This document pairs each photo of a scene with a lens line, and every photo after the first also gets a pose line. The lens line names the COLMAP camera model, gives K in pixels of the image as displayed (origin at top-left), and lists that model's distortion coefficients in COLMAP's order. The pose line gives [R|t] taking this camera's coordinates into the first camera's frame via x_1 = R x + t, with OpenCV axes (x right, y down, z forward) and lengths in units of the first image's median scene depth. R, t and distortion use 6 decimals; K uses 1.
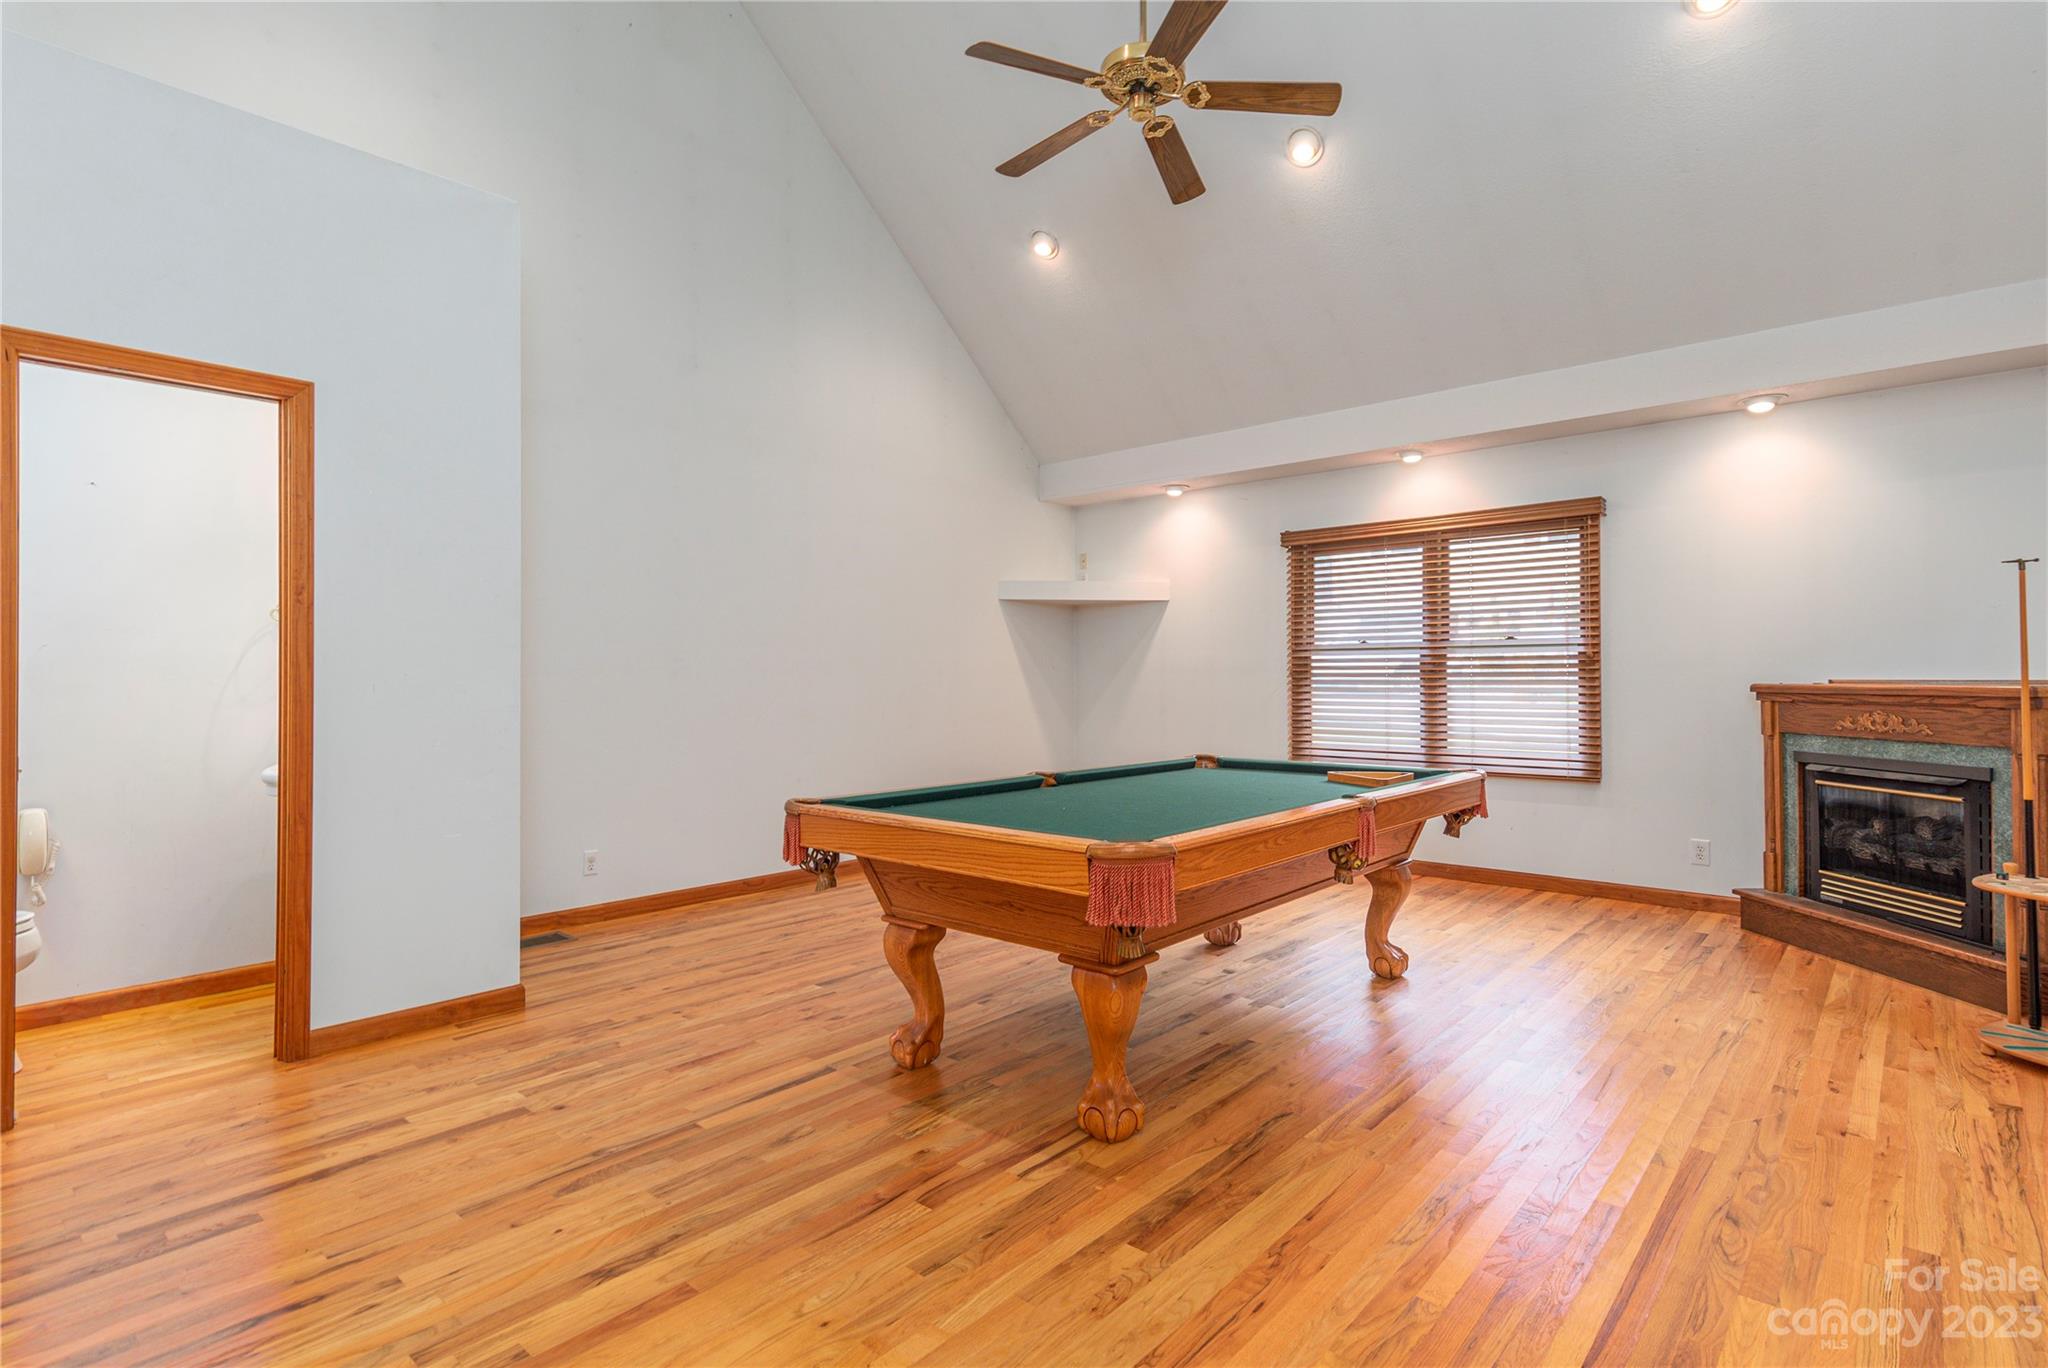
lens RADIAL K [[1002.0, 0, 1026.2], [0, 1002.0, 678.5], [0, 0, 1]] dist [0.011161, 0.001683]
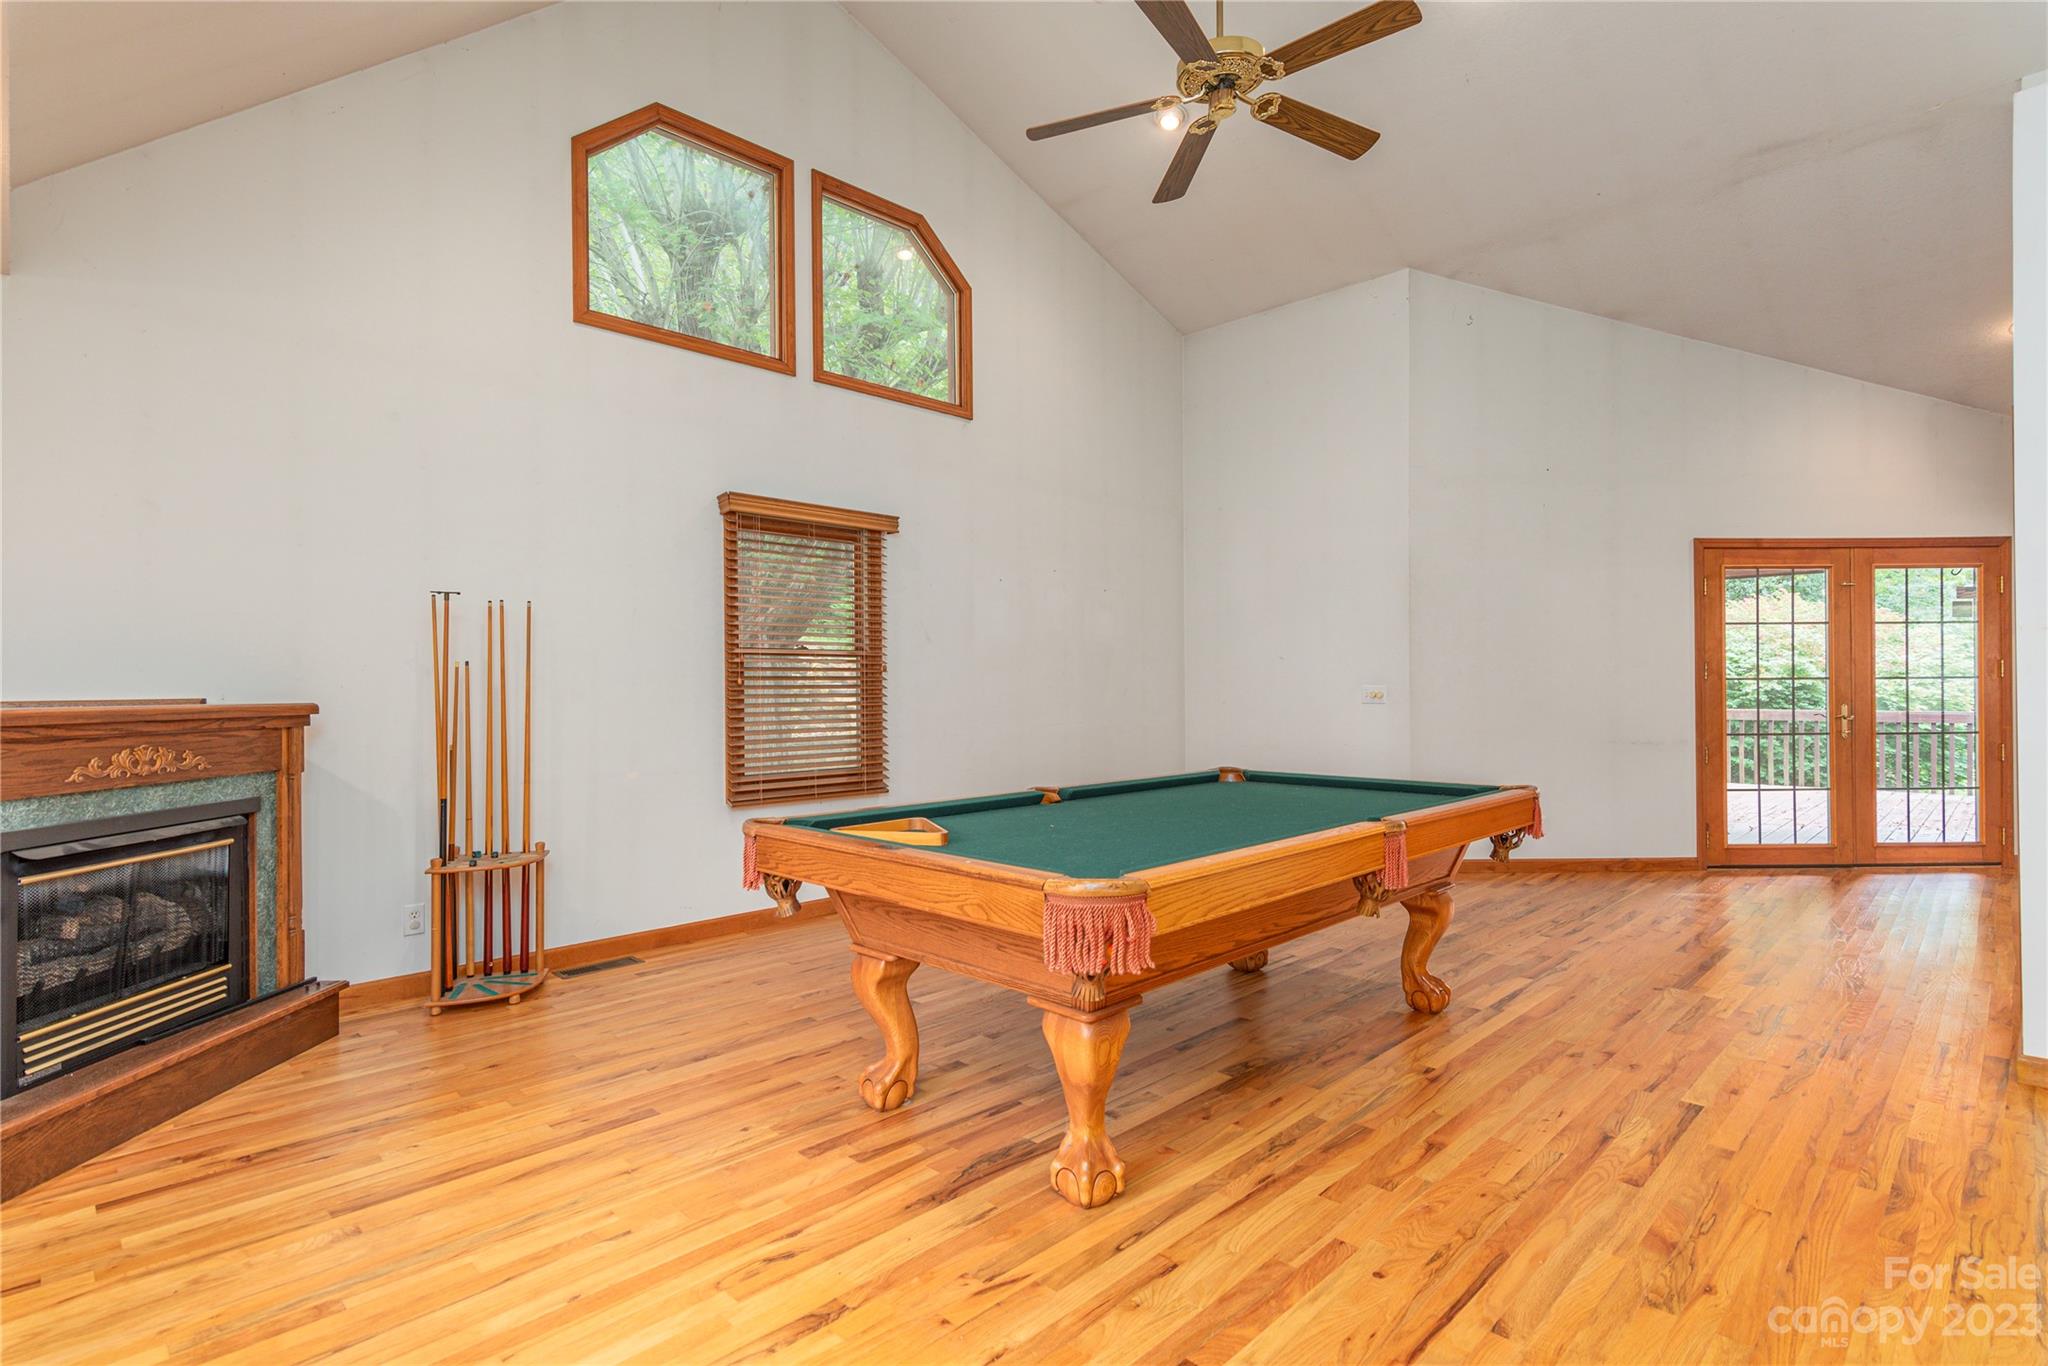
lens RADIAL K [[1002.0, 0, 945.8], [0, 1002.0, 681.8], [0, 0, 1]] dist [0.011161, 0.001683]
pose [[-0.990507, 0.009393, 0.137140, 0.226273], [0.008763, 0.999948, -0.005198, -0.002735], [-0.137182, -0.003947, -0.990538, 1.786051]]
